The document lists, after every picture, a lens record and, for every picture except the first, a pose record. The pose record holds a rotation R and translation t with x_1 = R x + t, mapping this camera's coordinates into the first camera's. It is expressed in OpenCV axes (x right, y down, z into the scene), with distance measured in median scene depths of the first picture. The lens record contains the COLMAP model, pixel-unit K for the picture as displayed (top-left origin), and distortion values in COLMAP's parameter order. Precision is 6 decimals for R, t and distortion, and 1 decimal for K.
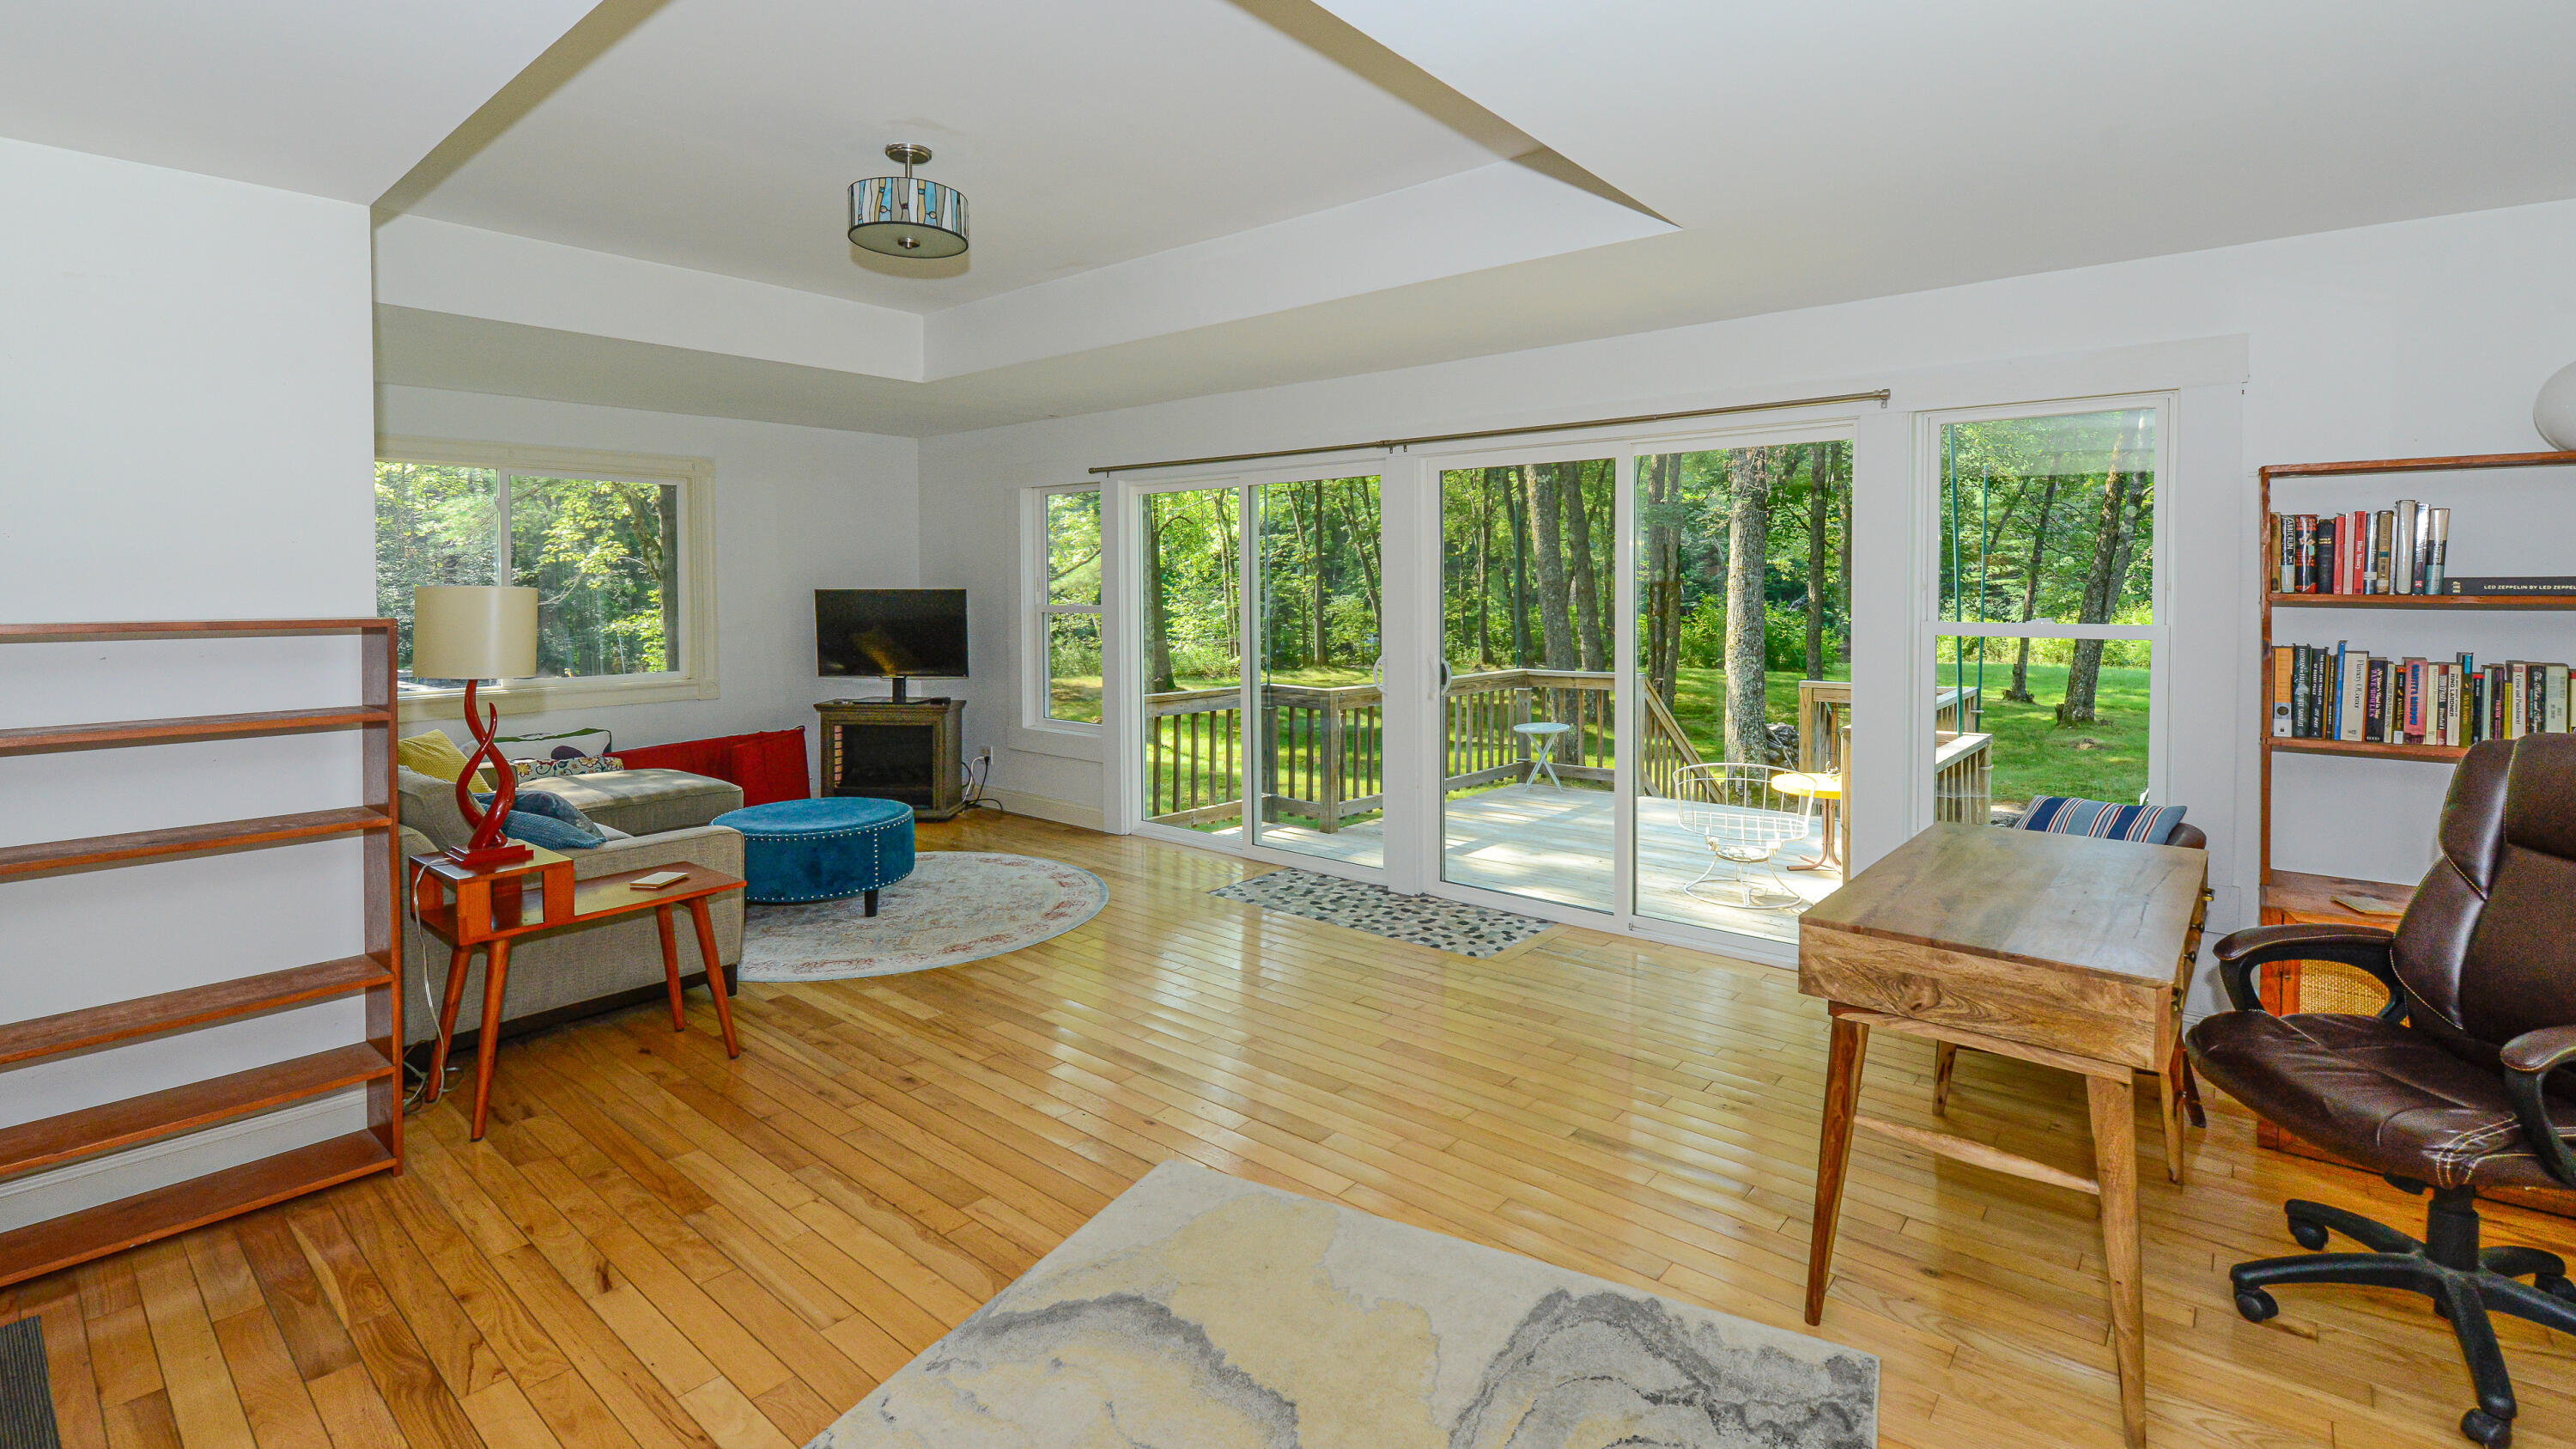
lens RADIAL K [[1182.8, 0, 1295.0], [0, 1182.8, 598.9], [0, 0, 1]] dist [-0.004027, -0.004854]
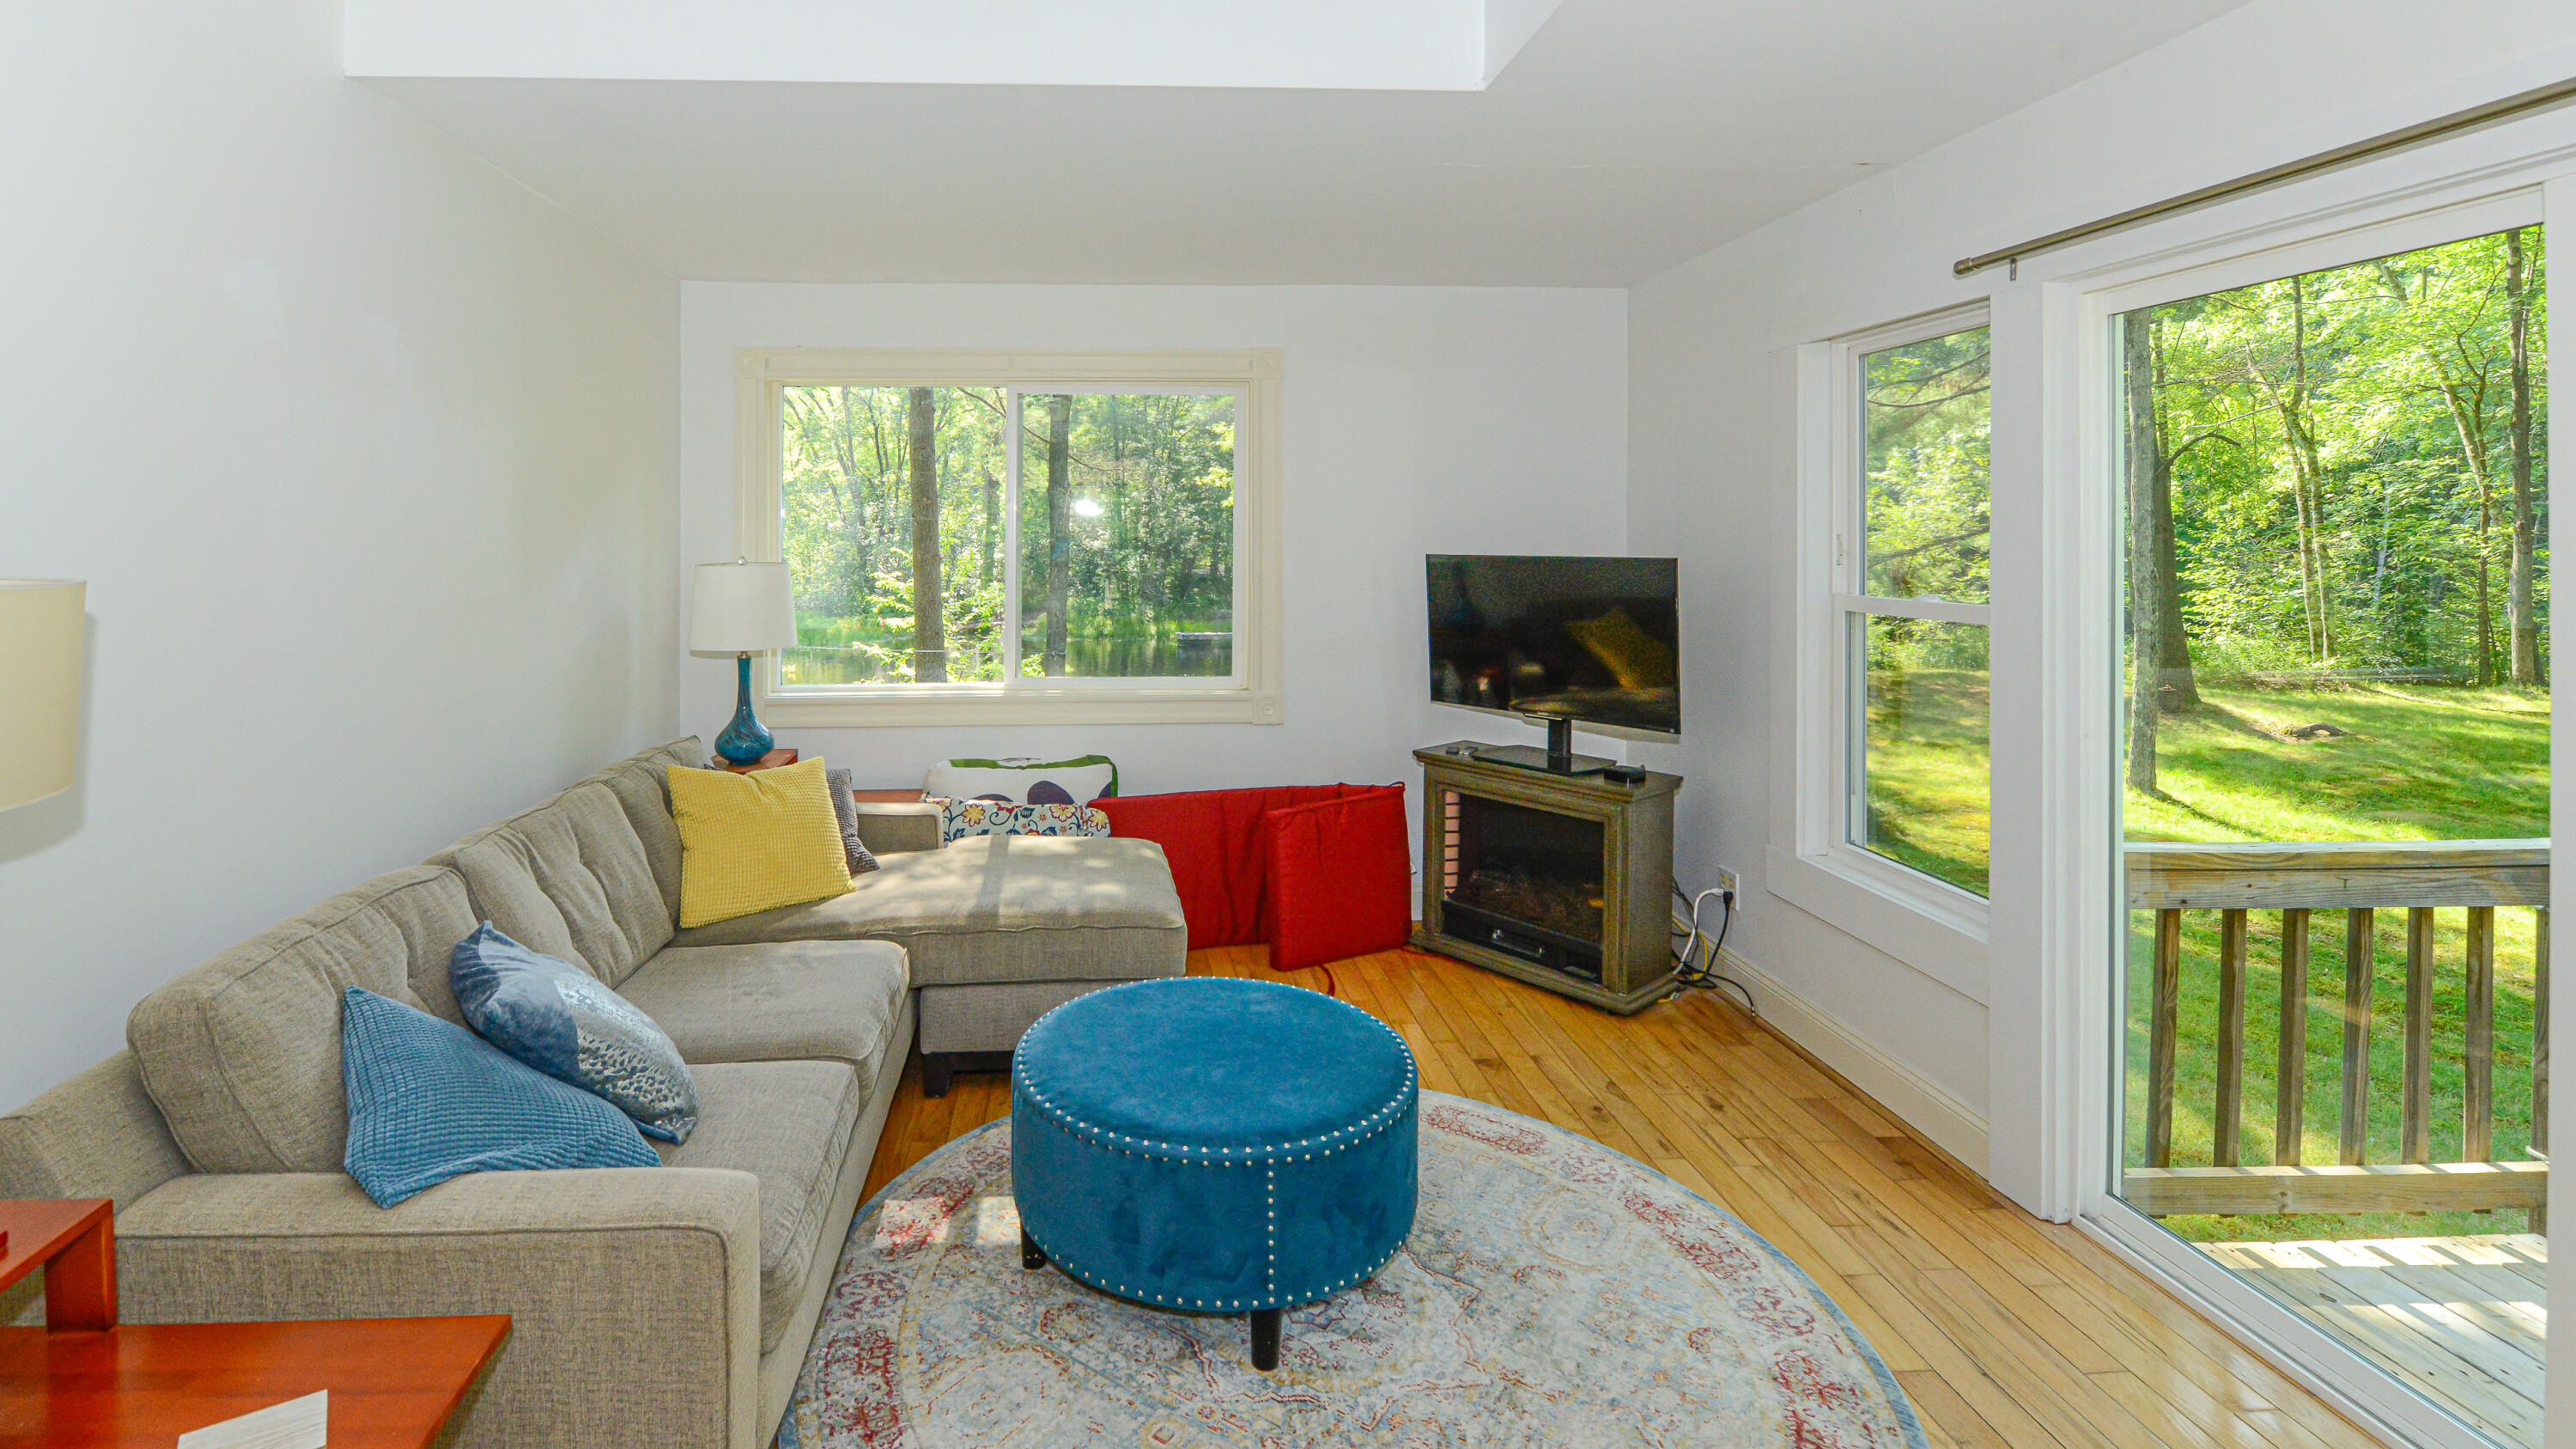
lens RADIAL K [[1182.8, 0, 1175.4], [0, 1182.8, 544.1], [0, 0, 1]] dist [-0.004027, -0.004854]
pose [[0.686302, 0.007353, -0.727280, -0.060085], [-0.011915, 0.999928, -0.001134, -0.011222], [0.727219, 0.009444, 0.686340, 0.495848]]
